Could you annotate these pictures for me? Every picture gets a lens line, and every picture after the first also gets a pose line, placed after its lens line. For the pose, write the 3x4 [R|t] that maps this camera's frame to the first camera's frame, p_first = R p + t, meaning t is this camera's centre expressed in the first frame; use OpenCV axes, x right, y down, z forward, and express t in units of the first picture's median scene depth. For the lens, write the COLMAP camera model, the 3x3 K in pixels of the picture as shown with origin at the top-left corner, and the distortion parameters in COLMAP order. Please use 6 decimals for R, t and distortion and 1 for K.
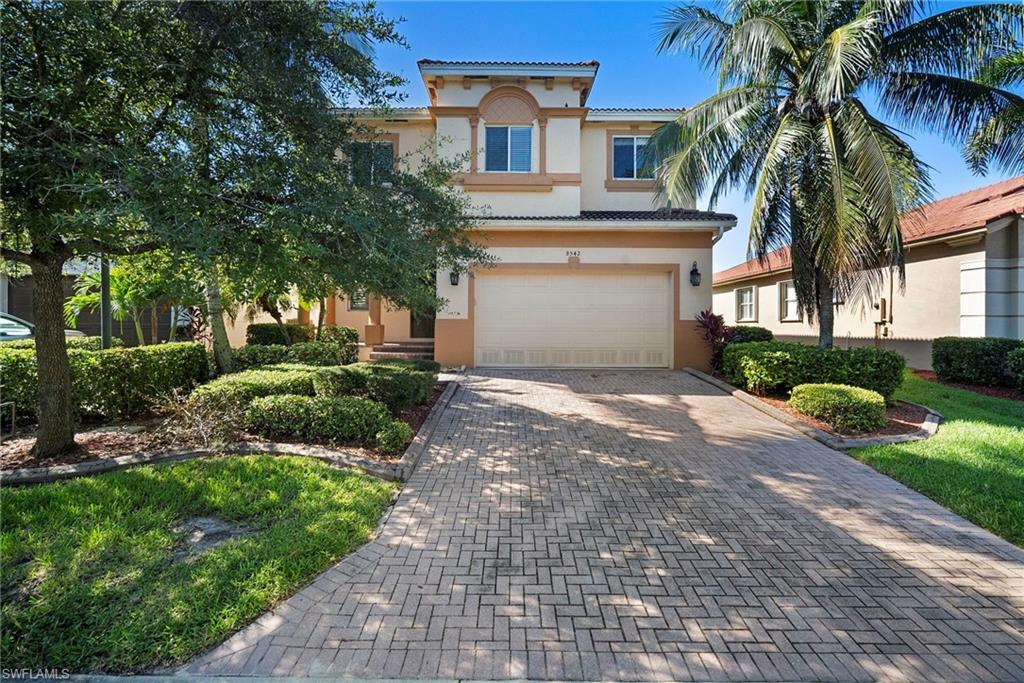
lens RADIAL K [[438.9, 0, 513.1], [0, 438.9, 318.5], [0, 0, 1]] dist [-0.003821, -0.000329]
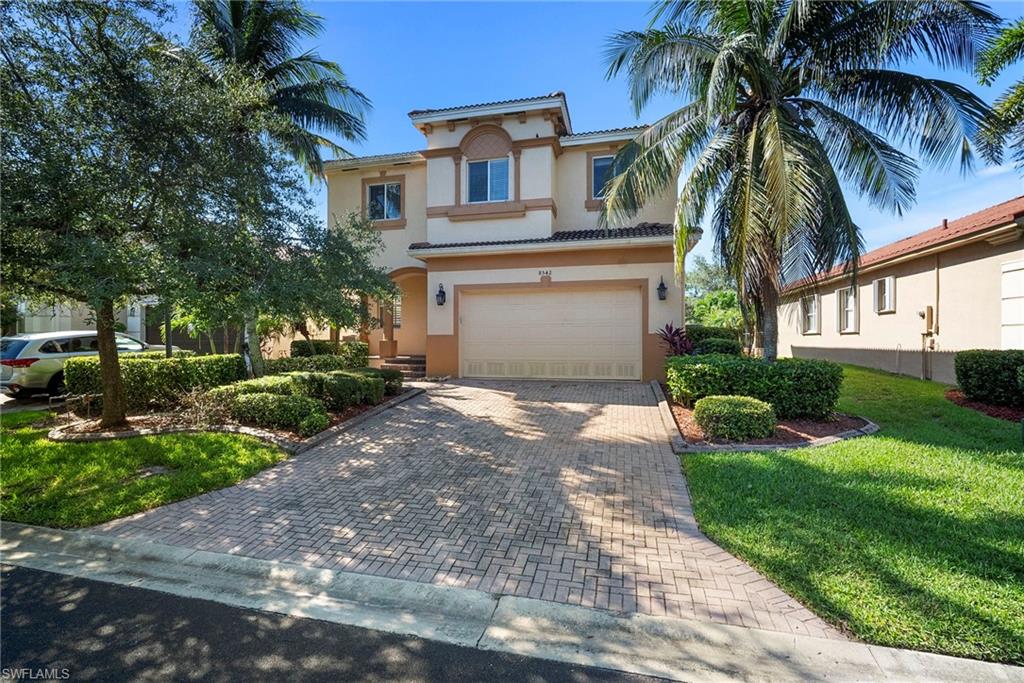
lens RADIAL K [[445.9, 0, 511.7], [0, 445.9, 334.2], [0, 0, 1]] dist [-0.003997, 0.000091]
pose [[0.970920, -0.010314, -0.239182, 0.317525], [0.010960, 0.999939, 0.001369, 0.000016], [0.239153, -0.003951, 0.970974, -0.081991]]
